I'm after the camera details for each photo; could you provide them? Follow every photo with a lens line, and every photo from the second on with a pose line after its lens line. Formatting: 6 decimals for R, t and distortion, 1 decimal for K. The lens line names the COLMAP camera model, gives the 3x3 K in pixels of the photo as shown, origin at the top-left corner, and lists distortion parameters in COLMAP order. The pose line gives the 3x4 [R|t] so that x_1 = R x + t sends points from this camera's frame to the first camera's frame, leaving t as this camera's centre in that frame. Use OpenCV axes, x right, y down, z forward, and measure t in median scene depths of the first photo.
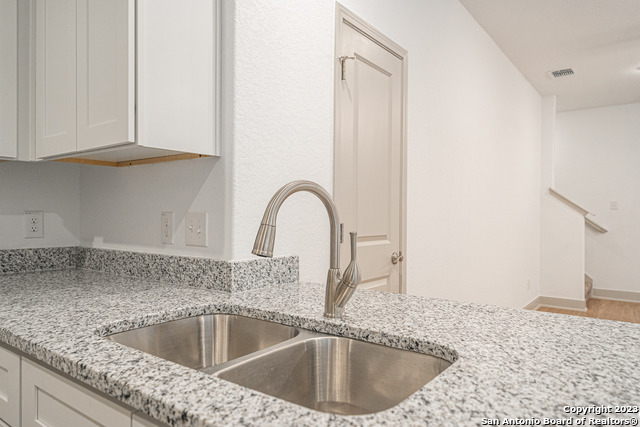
lens RADIAL K [[435.9, 0, 320.0], [0, 435.9, 213.5], [0, 0, 1]] dist [-0.000817, 0.000336]
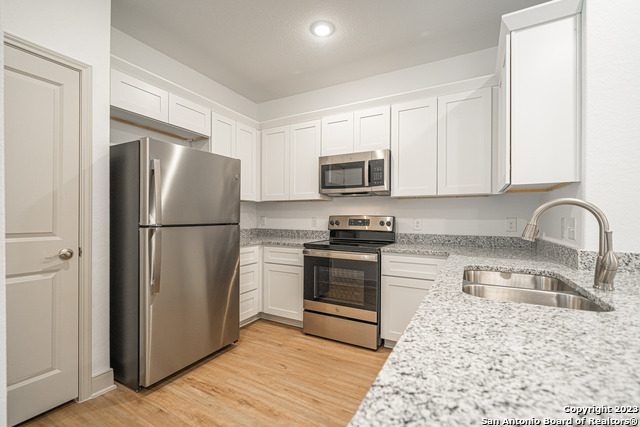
lens RADIAL K [[278.7, 0, 319.3], [0, 278.7, 217.0], [0, 0, 1]] dist [-0.000421, 0.000076]
pose [[0.146082, -0.008968, -0.989232, 0.628438], [-0.001347, 0.999956, -0.009264, 0.004531], [0.989272, 0.002685, 0.146064, -0.054788]]
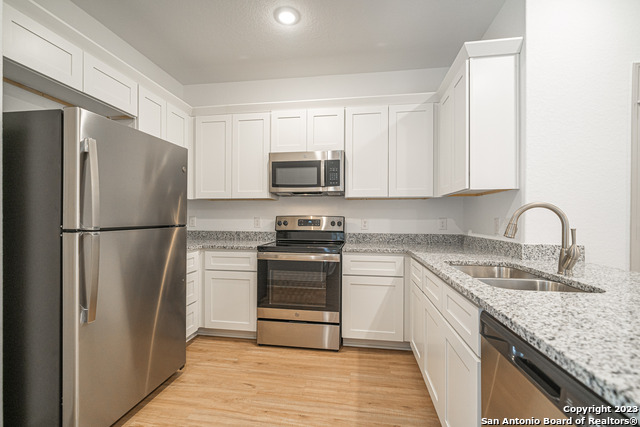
lens RADIAL K [[280.4, 0, 318.8], [0, 280.4, 217.0], [0, 0, 1]] dist [0.001320, 0.000034]
pose [[0.473867, -0.008414, -0.880556, 0.452982], [0.001784, 0.999961, -0.008594, 0.001495], [0.880595, 0.002501, 0.473864, -0.370088]]
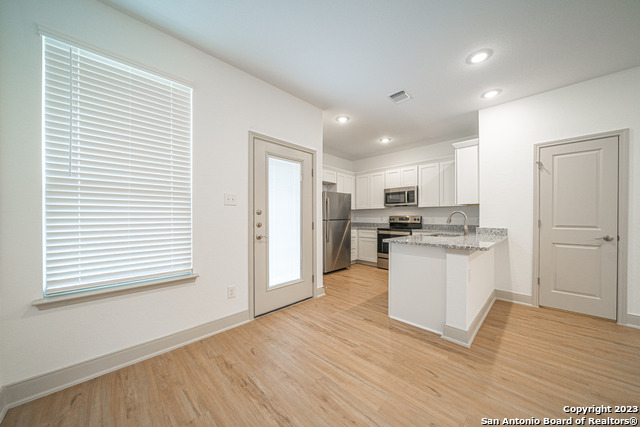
lens RADIAL K [[218.9, 0, 317.7], [0, 218.9, 217.6], [0, 0, 1]] dist [-0.006544, 0.000048]
pose [[-0.147423, -0.005208, -0.989060, 2.246651], [0.001251, 0.999984, -0.005452, 0.019996], [0.989073, -0.002041, -0.147414, -0.296852]]
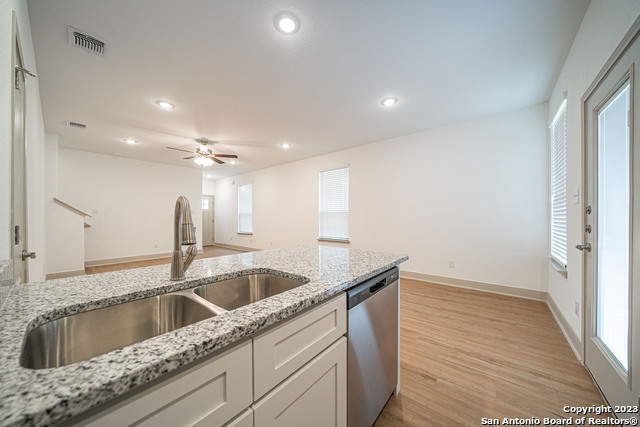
lens RADIAL K [[218.9, 0, 317.7], [0, 218.9, 217.6], [0, 0, 1]] dist [-0.006544, 0.000048]
pose [[0.051136, -0.010537, 0.998636, -0.585885], [-0.001098, 0.999943, 0.010607, -0.005448], [-0.998691, -0.001639, 0.051122, 0.334205]]
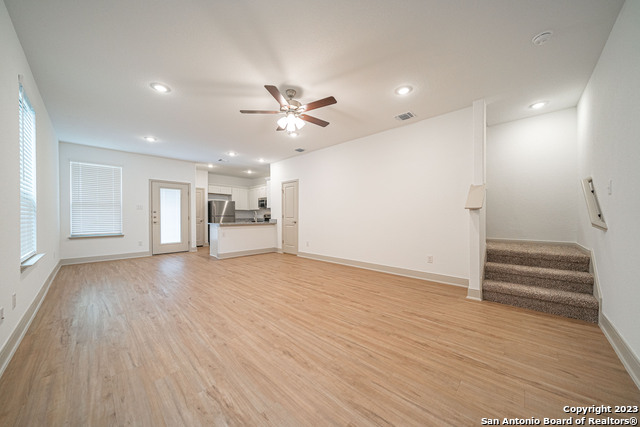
lens RADIAL K [[218.9, 0, 317.7], [0, 218.9, 217.6], [0, 0, 1]] dist [-0.006544, 0.000048]
pose [[-0.115669, -0.001613, -0.993286, 4.395521], [0.003972, 0.999990, -0.002087, 0.098721], [0.993280, -0.004187, -0.115662, 2.570961]]
